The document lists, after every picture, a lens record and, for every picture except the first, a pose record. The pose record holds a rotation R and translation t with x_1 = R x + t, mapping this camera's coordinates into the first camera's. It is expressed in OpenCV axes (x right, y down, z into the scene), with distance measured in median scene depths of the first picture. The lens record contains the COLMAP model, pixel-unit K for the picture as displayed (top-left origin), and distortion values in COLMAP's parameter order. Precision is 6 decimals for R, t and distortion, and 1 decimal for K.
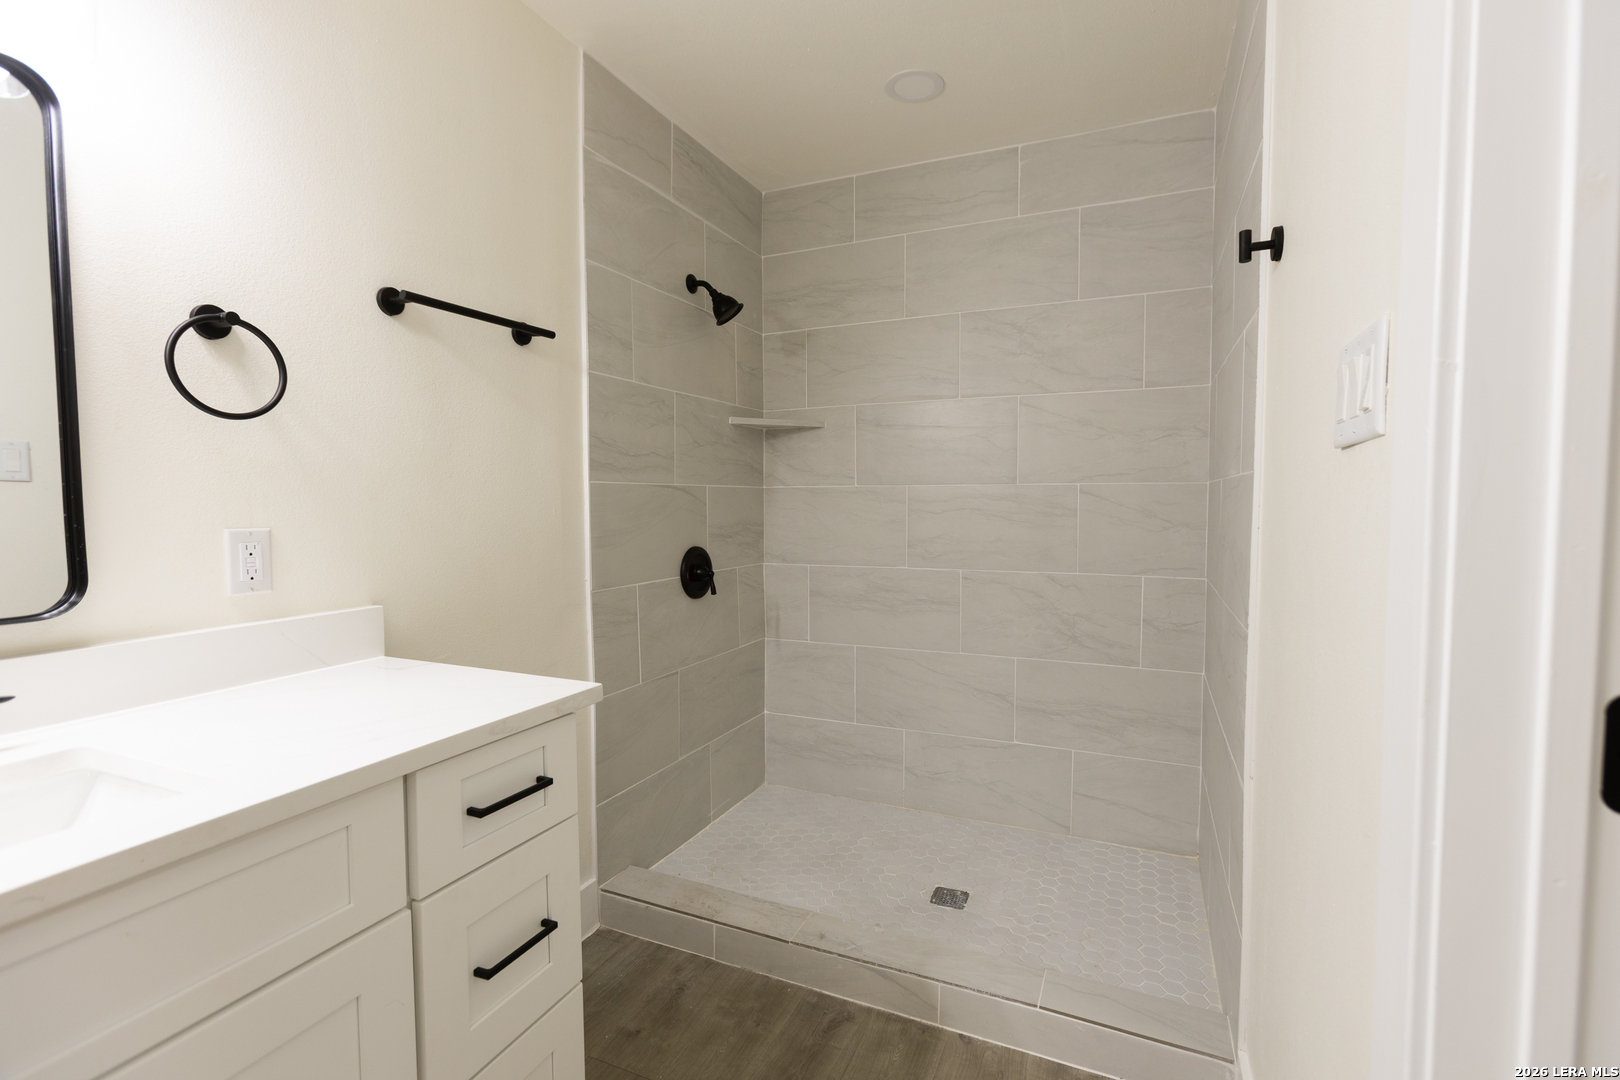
lens RADIAL K [[740.0, 0, 775.4], [0, 740.0, 542.6], [0, 0, 1]] dist [0.001201, 0.000753]
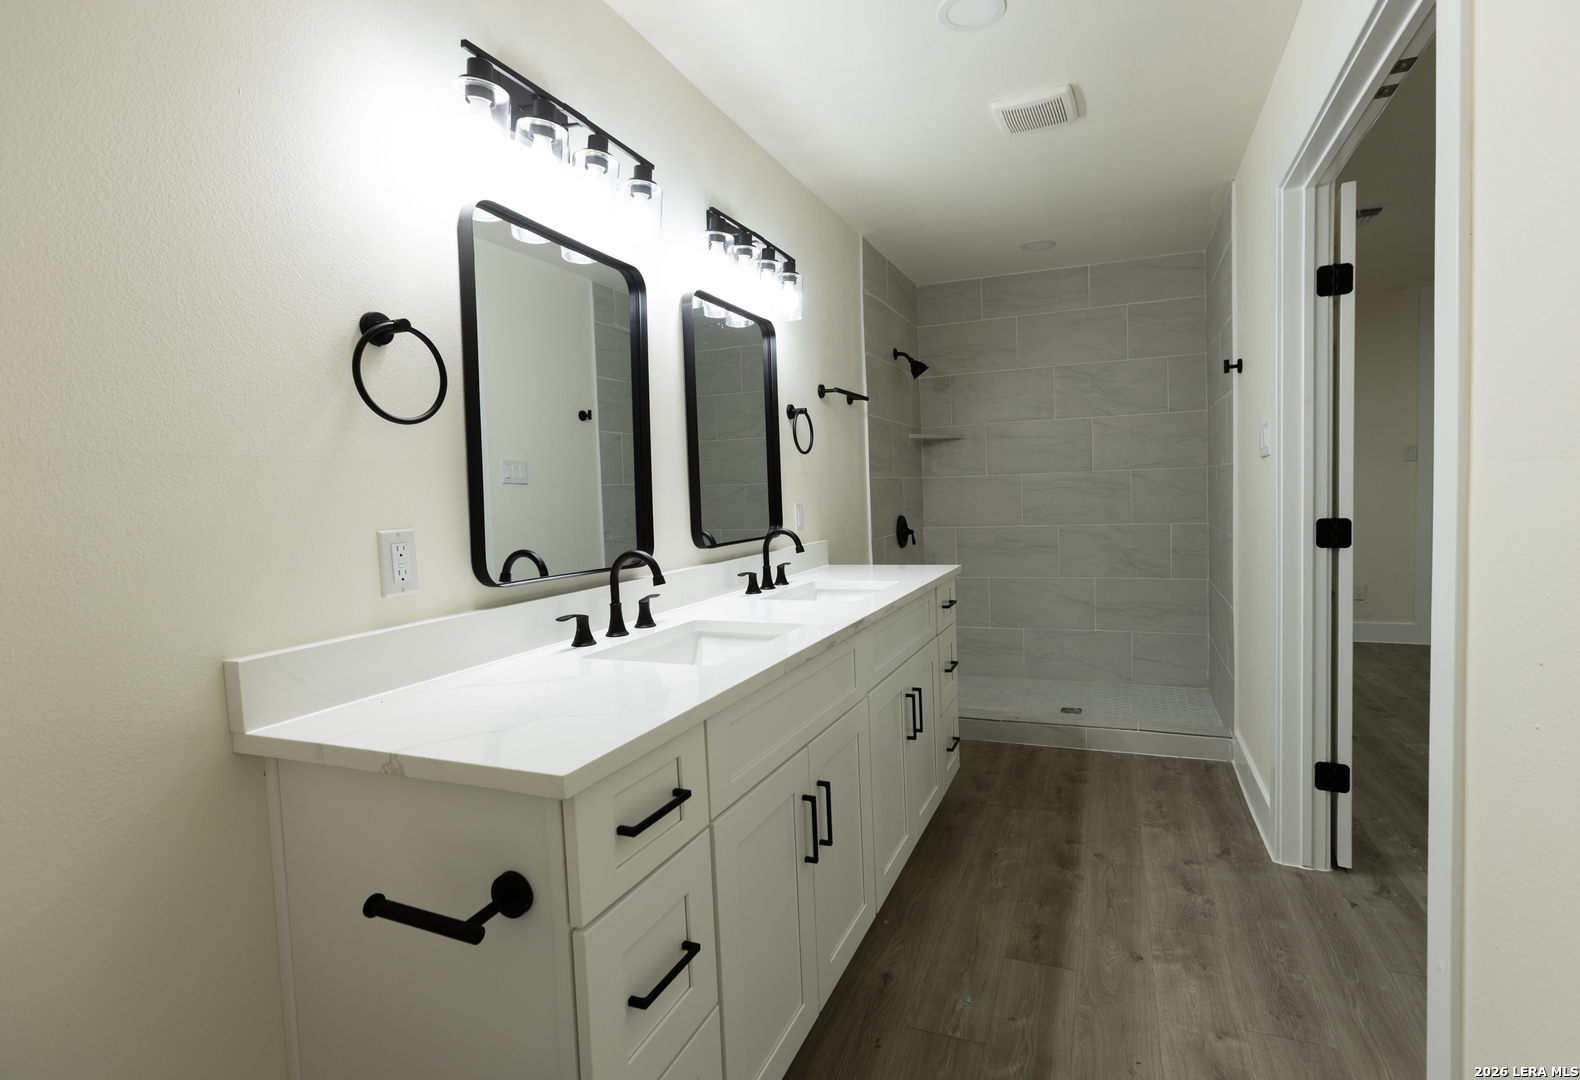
lens RADIAL K [[766.6, 0, 796.9], [0, 766.6, 541.1], [0, 0, 1]] dist [-0.002060, 0.000427]
pose [[0.997777, -0.035649, 0.056312, -0.443751], [0.035400, 0.999359, 0.005401, 0.044993], [-0.056468, -0.003396, 0.998399, -0.679321]]
